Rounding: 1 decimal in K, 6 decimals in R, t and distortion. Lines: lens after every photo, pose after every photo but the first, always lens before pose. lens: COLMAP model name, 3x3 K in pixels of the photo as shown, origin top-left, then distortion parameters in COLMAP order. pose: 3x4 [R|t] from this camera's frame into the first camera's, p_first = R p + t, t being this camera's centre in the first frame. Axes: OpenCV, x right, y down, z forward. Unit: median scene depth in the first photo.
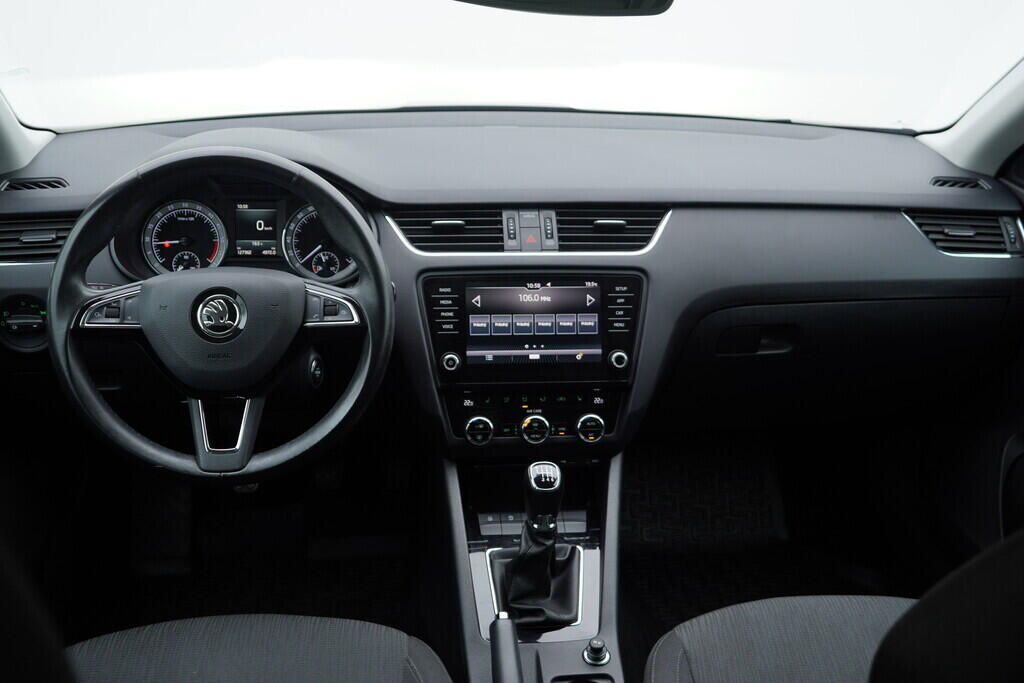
lens RADIAL K [[1054.2, 0, 512.0], [0, 1054.2, 341.5], [0, 0, 1]] dist [-0.003277, 0.032916]
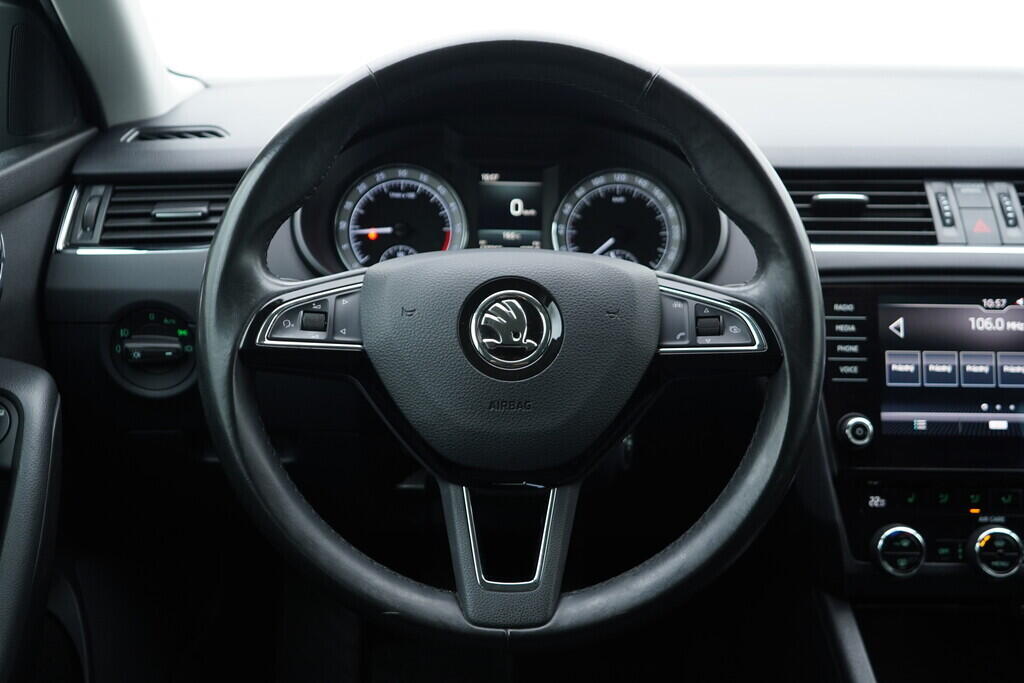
lens RADIAL K [[1054.2, 0, 512.0], [0, 1054.2, 341.5], [0, 0, 1]] dist [-0.003277, 0.032916]
pose [[0.996086, 0.017116, -0.086716, -0.196604], [-0.023608, 0.996949, -0.074400, 0.018239], [0.085178, 0.076156, 0.993451, 0.400561]]
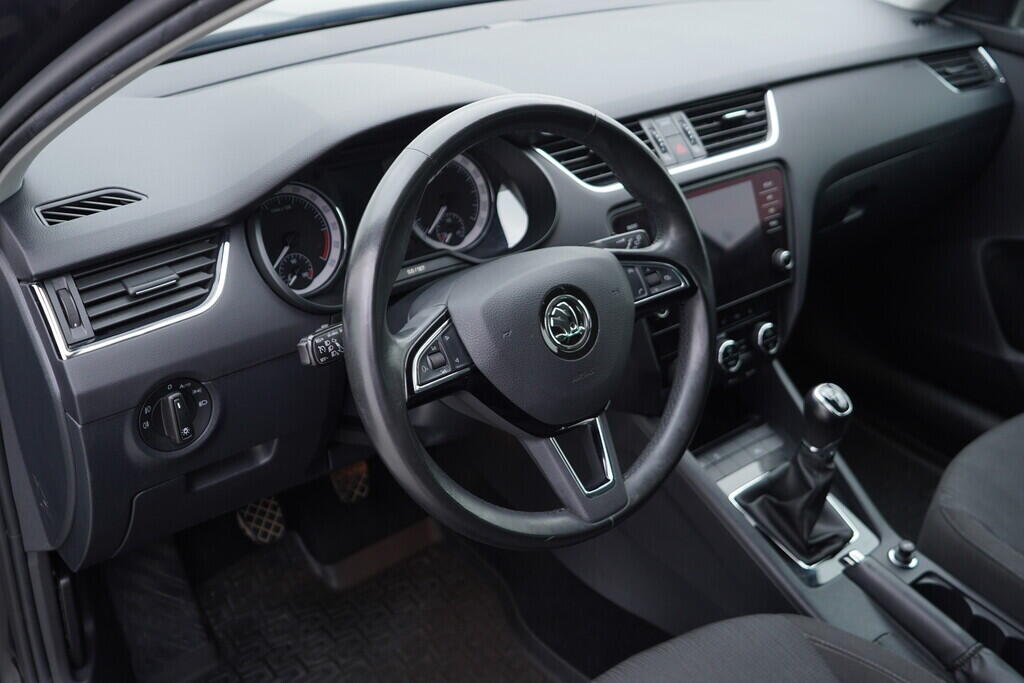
lens RADIAL K [[1054.2, 0, 512.0], [0, 1054.2, 341.5], [0, 0, 1]] dist [-0.003277, 0.032916]
pose [[0.833873, -0.269405, 0.481744, -0.574411], [0.211529, 0.962135, 0.171908, -0.125657], [-0.509816, -0.041446, 0.859285, 0.320414]]
